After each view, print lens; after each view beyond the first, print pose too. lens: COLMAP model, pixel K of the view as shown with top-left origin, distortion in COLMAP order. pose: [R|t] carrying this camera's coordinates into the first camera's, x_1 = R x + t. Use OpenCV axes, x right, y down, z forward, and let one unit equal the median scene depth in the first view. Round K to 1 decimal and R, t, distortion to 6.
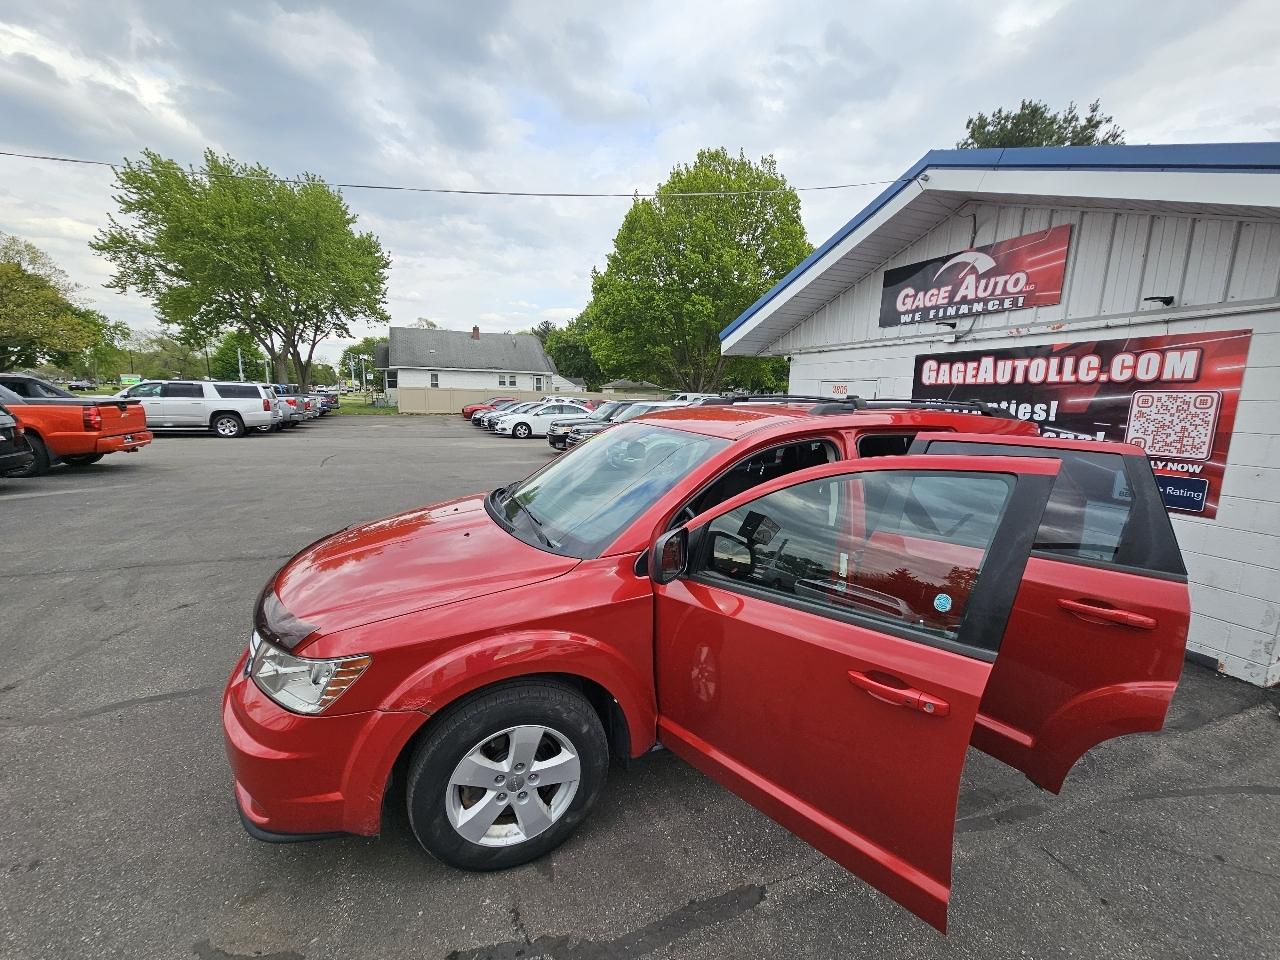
lens RADIAL K [[518.3, 0, 640.3], [0, 518.3, 481.4], [0, 0, 1]] dist [0.003799, -0.002880]
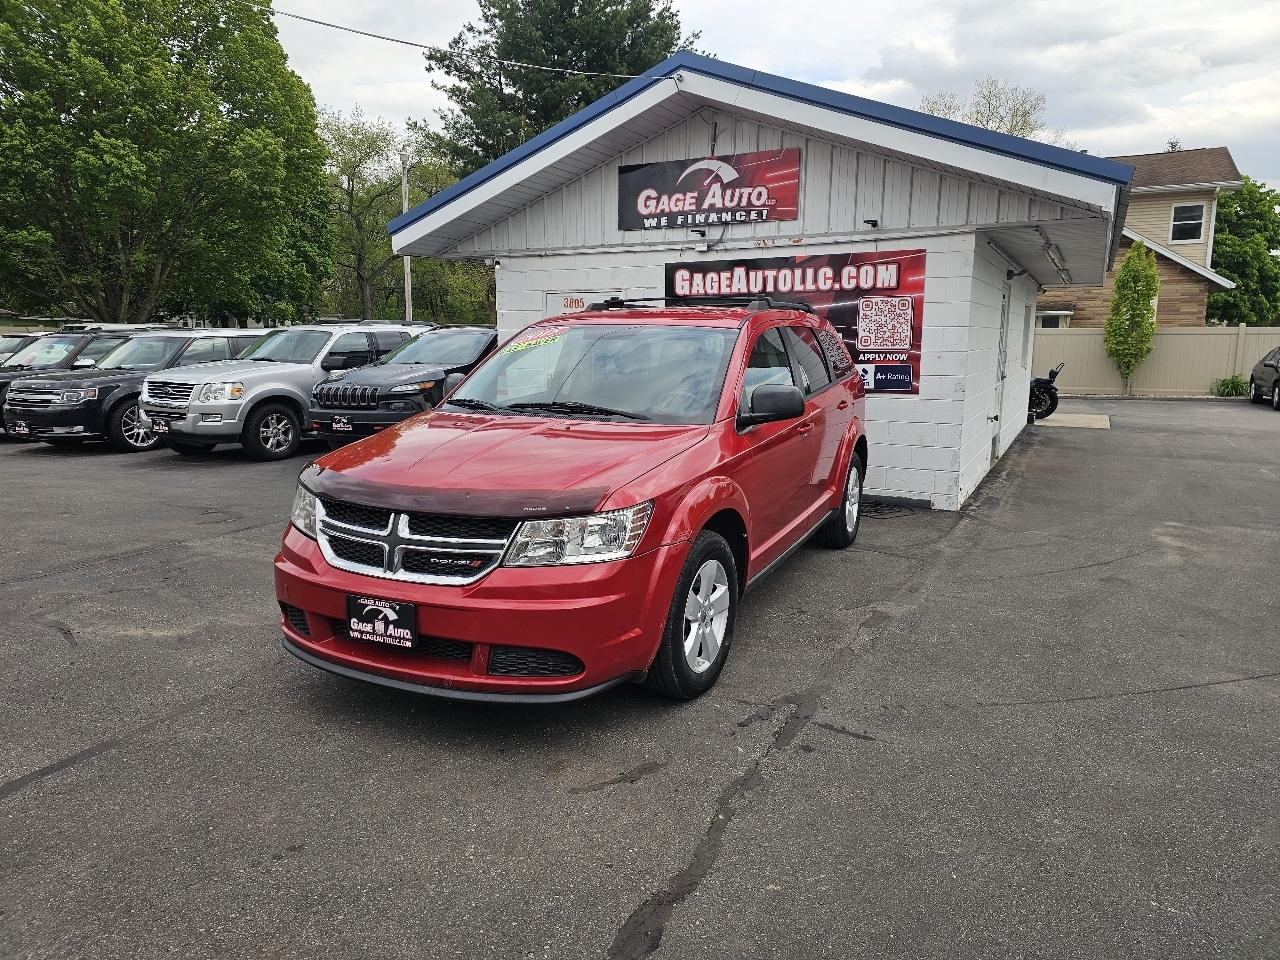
lens RADIAL K [[850.5, 0, 634.2], [0, 850.5, 475.4], [0, 0, 1]] dist [0.062933, -0.053110]
pose [[0.767871, -0.124837, 0.628323, -0.582913], [0.121450, 0.991409, 0.048553, 0.058977], [-0.628987, 0.039028, 0.776436, -0.155299]]
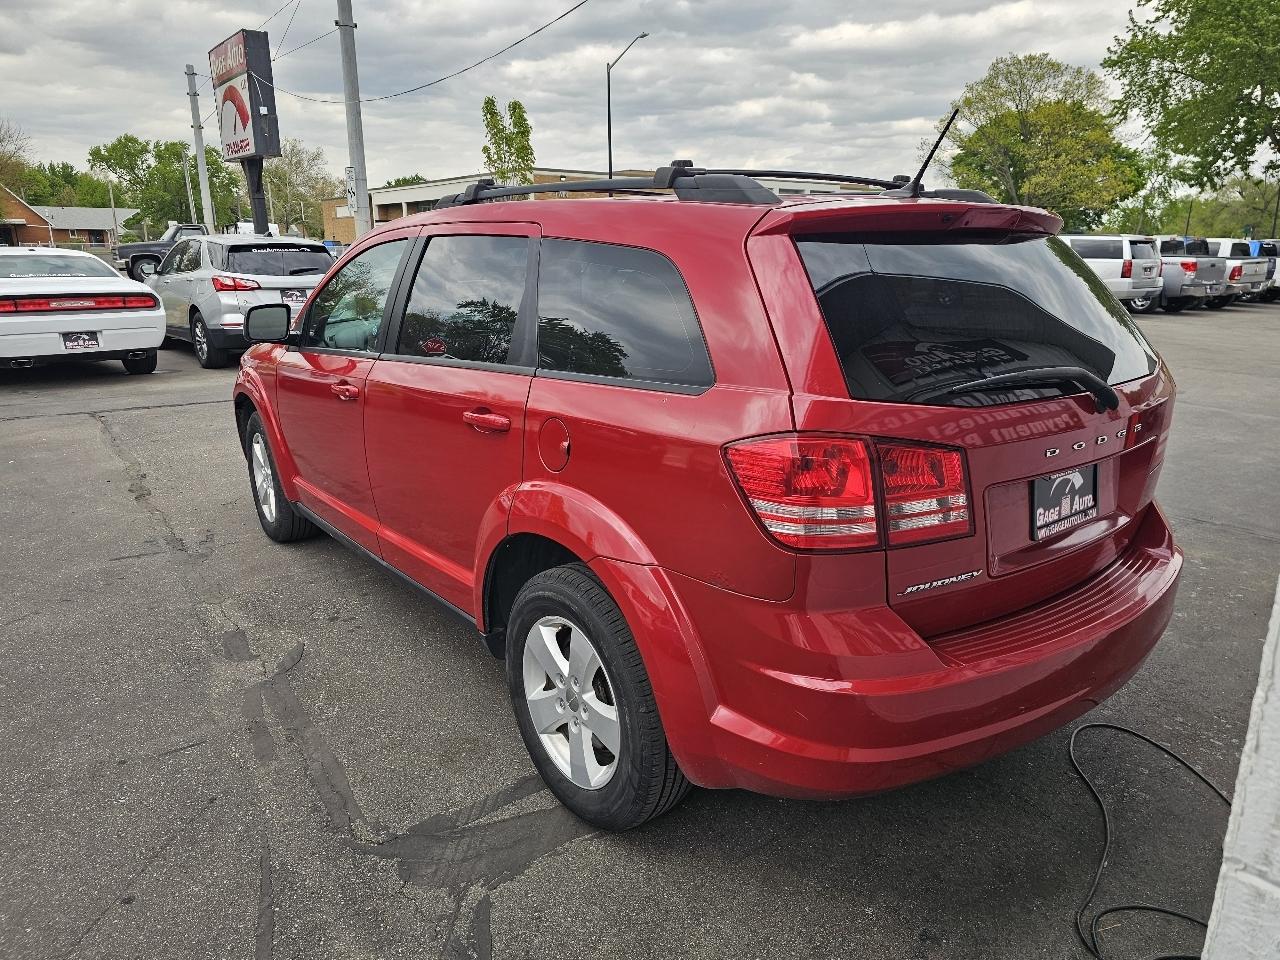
lens RADIAL K [[858.9, 0, 652.7], [0, 858.9, 473.7], [0, 0, 1]] dist [0.053512, -0.048281]
pose [[0.241662, 0.225363, -0.943828, 0.884683], [-0.160961, 0.968492, 0.190039, -0.025783], [0.956918, 0.105994, 0.270322, 0.523908]]
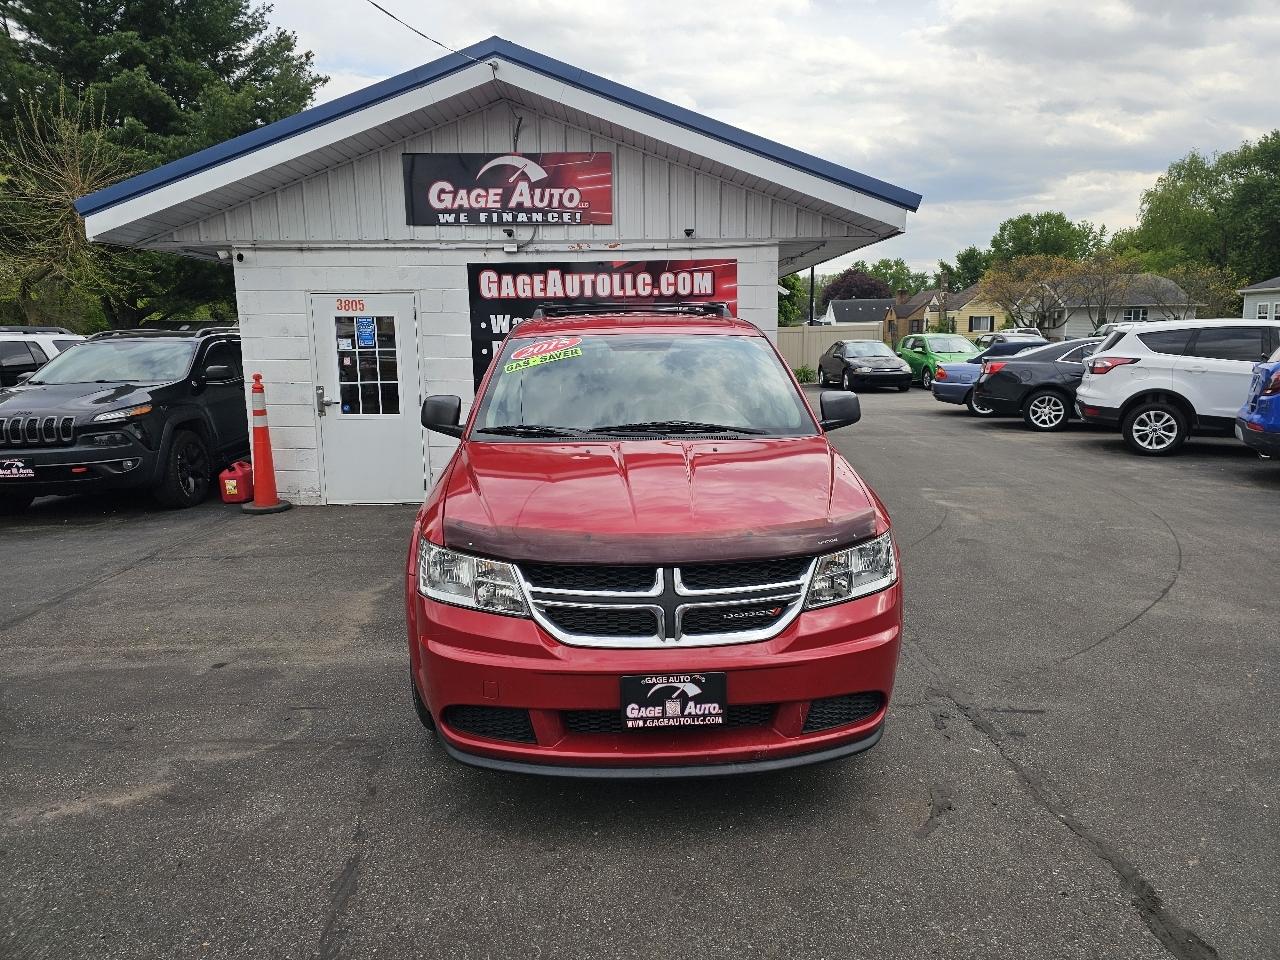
lens RADIAL K [[850.5, 0, 649.8], [0, 850.5, 473.2], [0, 0, 1]] dist [0.062933, -0.053110]
pose [[0.359561, -0.177616, 0.916061, -0.798261], [0.174812, 0.977158, 0.120846, -0.026249], [-0.916601, 0.116687, 0.382397, 0.251102]]
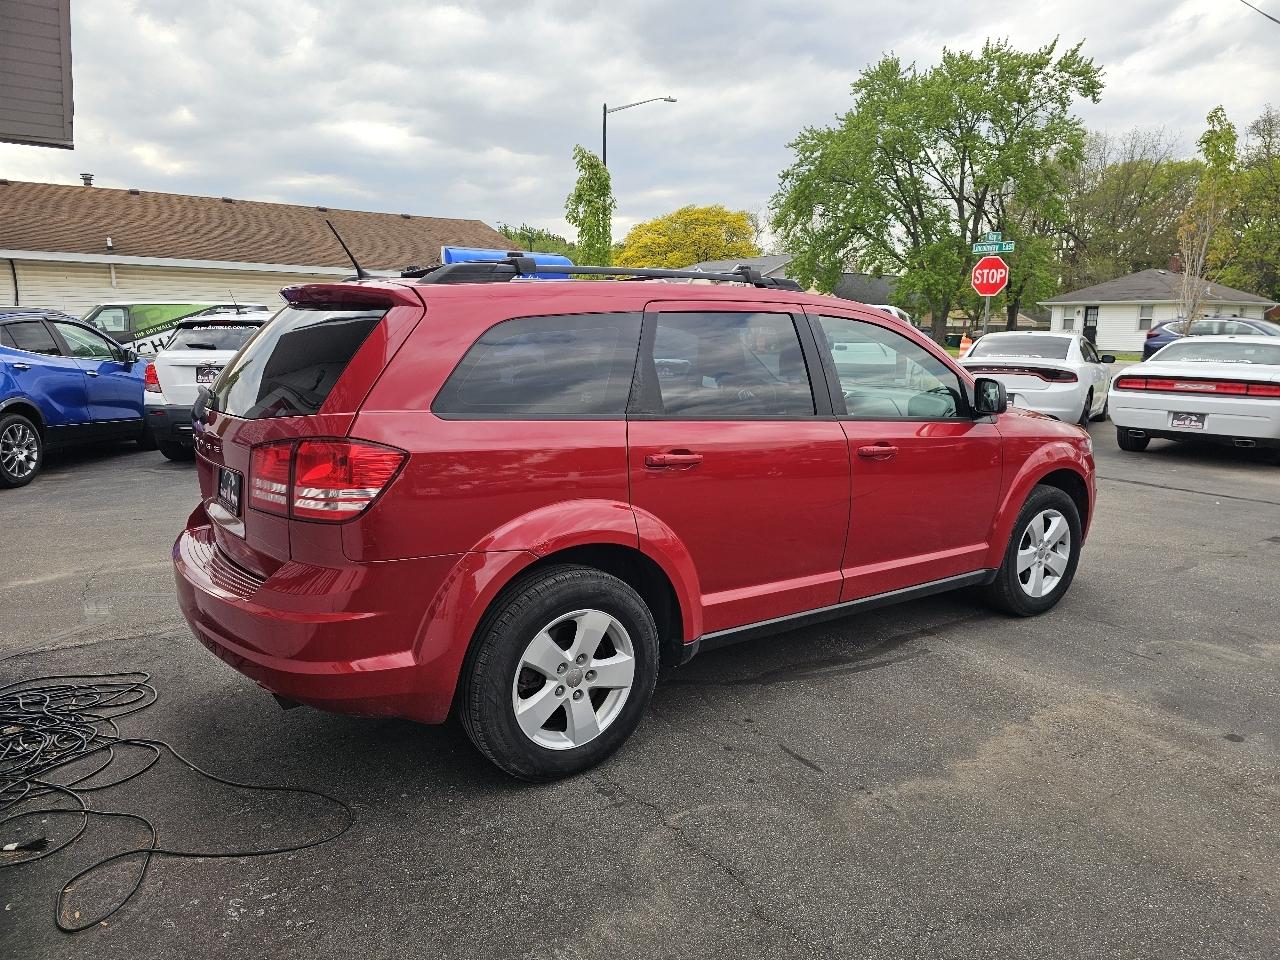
lens RADIAL K [[858.9, 0, 648.3], [0, 858.9, 486.8], [0, 0, 1]] dist [0.053512, -0.048281]
pose [[-0.977485, 0.004250, -0.210964, 0.374683], [-0.068329, 0.939550, 0.335525, -0.187834], [0.199637, 0.342386, -0.918105, 1.446257]]
